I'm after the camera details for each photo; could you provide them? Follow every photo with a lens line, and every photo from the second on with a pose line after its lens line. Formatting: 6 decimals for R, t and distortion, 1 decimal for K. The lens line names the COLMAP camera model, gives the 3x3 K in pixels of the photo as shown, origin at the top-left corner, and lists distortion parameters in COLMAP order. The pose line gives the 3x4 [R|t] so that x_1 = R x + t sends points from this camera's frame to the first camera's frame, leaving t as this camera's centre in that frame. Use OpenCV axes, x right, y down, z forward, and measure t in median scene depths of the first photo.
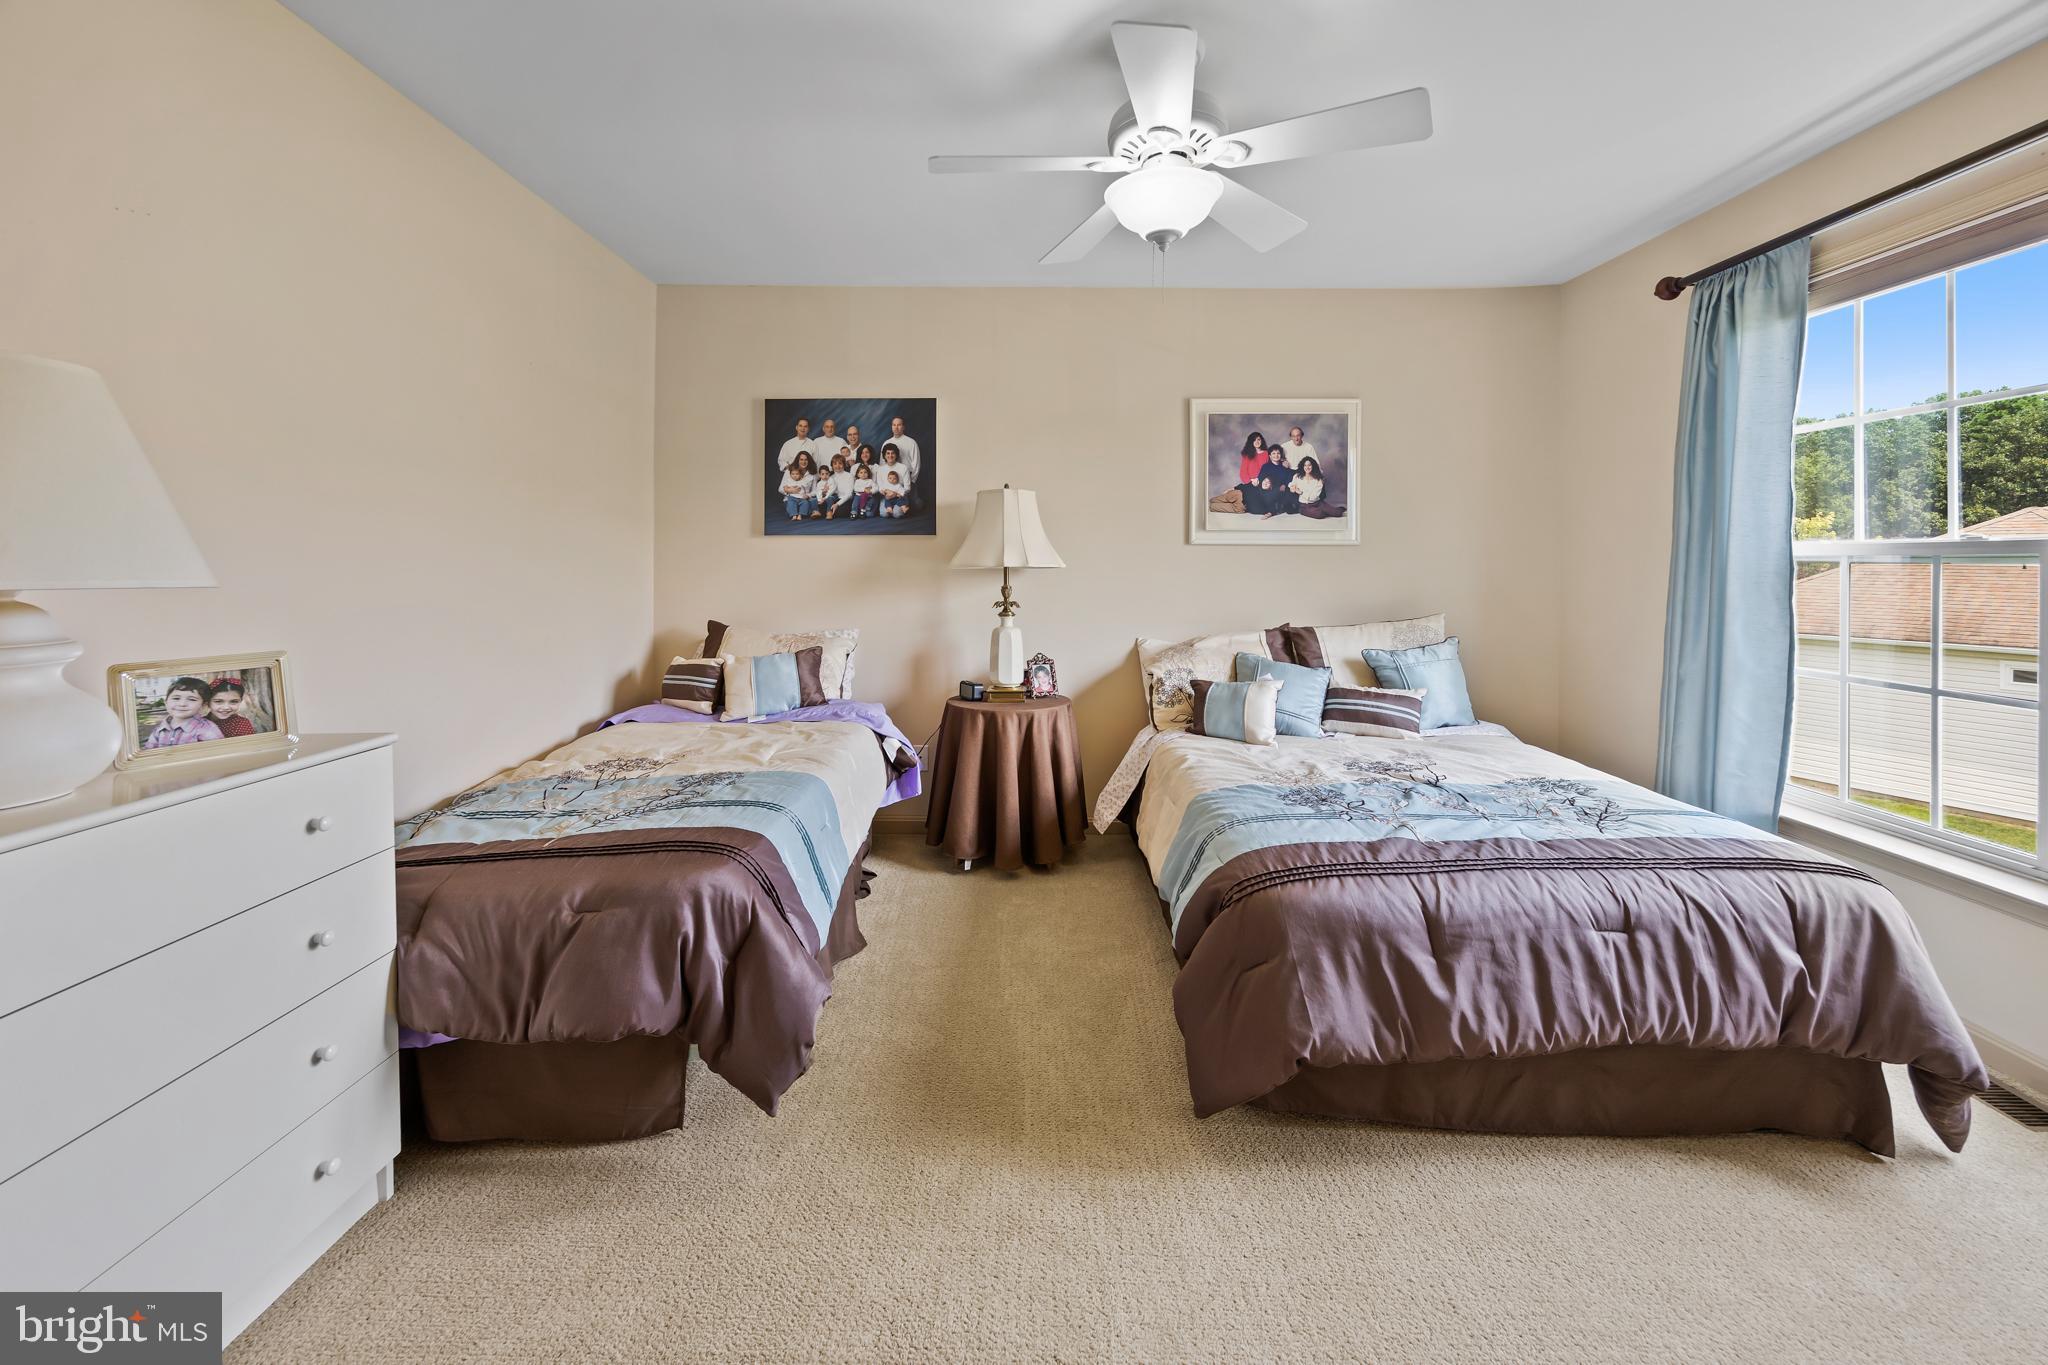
lens RADIAL K [[796.2, 0, 1029.1], [0, 796.2, 556.2], [0, 0, 1]] dist [0.000303, -0.000325]
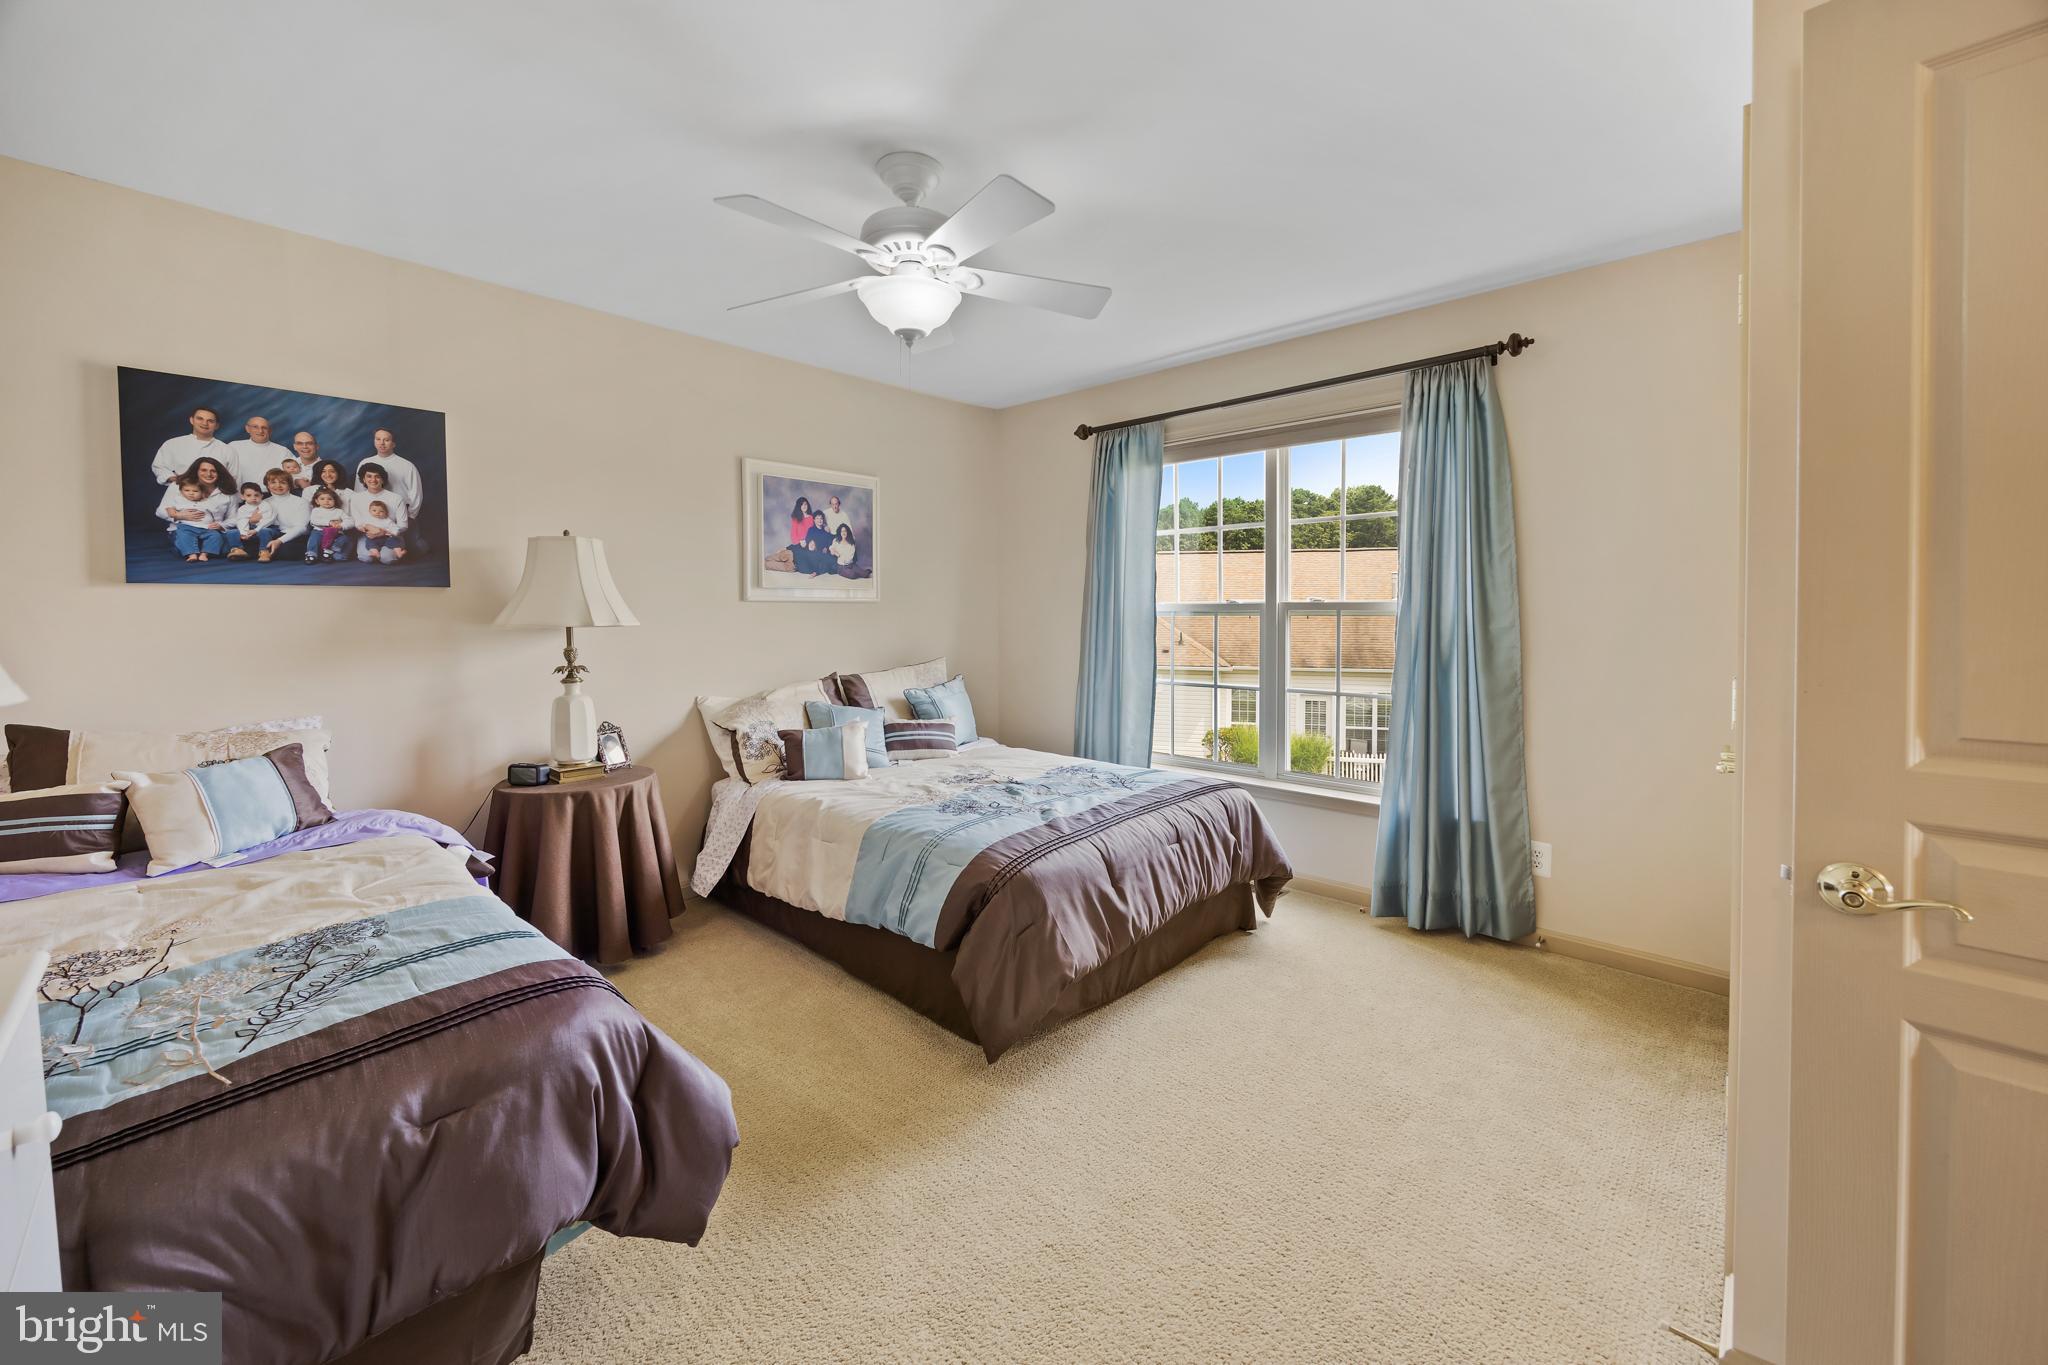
lens RADIAL K [[796.2, 0, 985.8], [0, 796.2, 627.4], [0, 0, 1]] dist [0.000303, -0.000325]
pose [[0.695798, -0.018802, 0.717991, -0.363850], [0.000653, 0.999673, 0.025546, -0.007546], [-0.718237, -0.017307, 0.695583, 0.077010]]
